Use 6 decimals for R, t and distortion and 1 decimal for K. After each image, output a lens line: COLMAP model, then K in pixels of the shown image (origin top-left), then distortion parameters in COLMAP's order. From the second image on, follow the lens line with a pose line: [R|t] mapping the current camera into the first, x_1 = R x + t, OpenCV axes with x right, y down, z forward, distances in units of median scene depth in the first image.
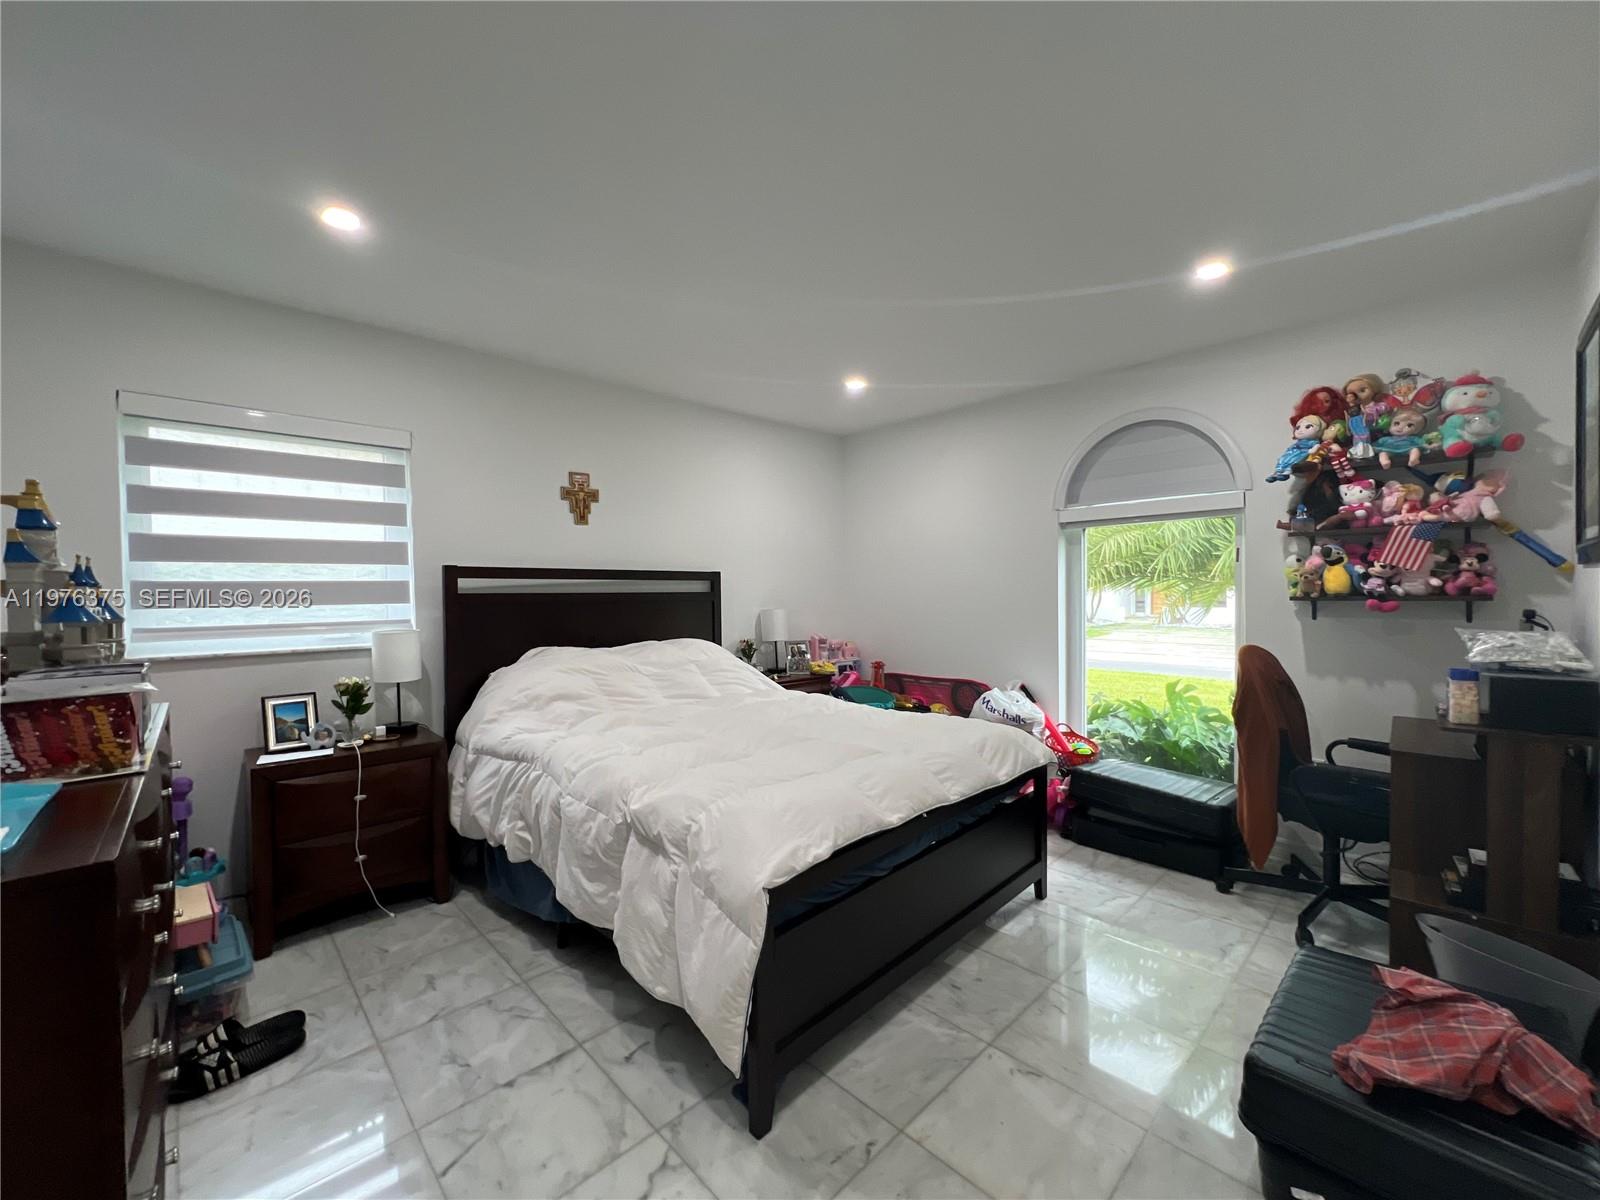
lens RADIAL K [[641.8, 0, 803.4], [0, 641.8, 598.9], [0, 0, 1]] dist [0.000596, 0.000601]
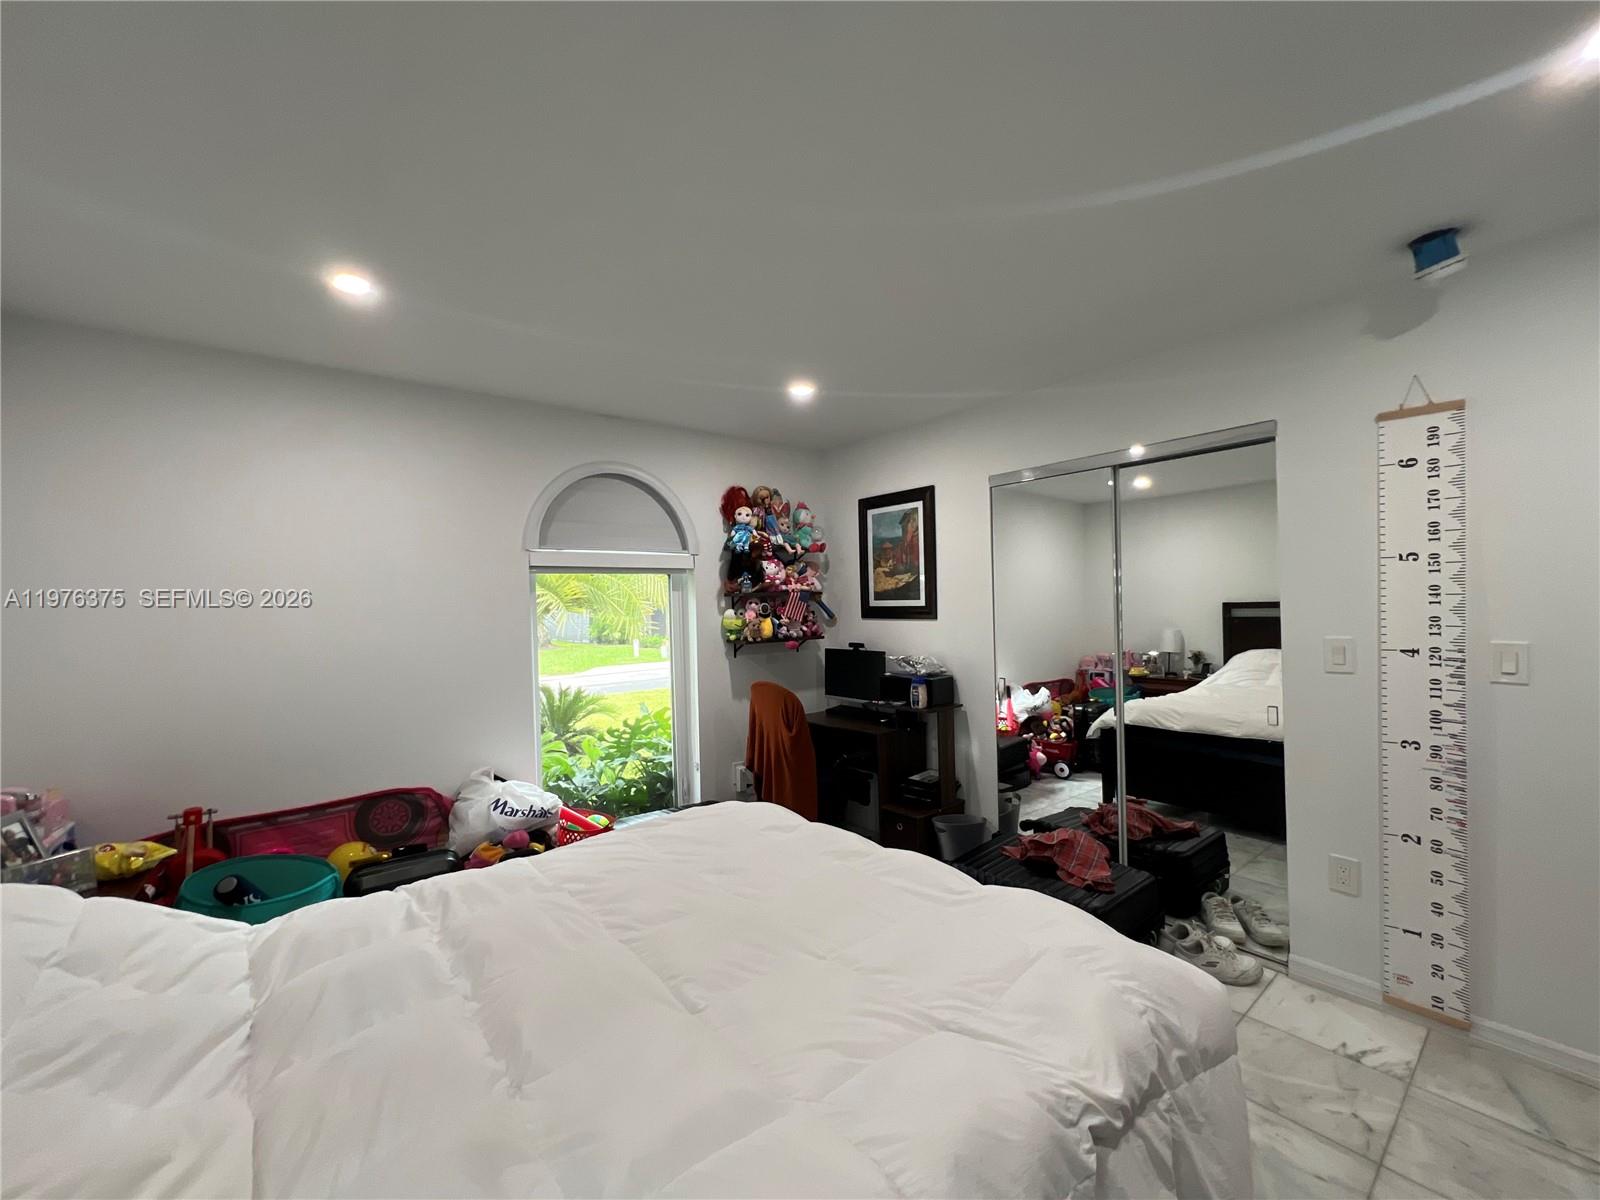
lens RADIAL K [[641.8, 0, 802.0], [0, 641.8, 600.2], [0, 0, 1]] dist [0.000596, 0.000601]
pose [[0.084403, 0.009836, 0.996383, -0.574842], [0.032256, 0.999400, -0.012599, -0.071831], [-0.995909, 0.033203, 0.084035, 0.815957]]
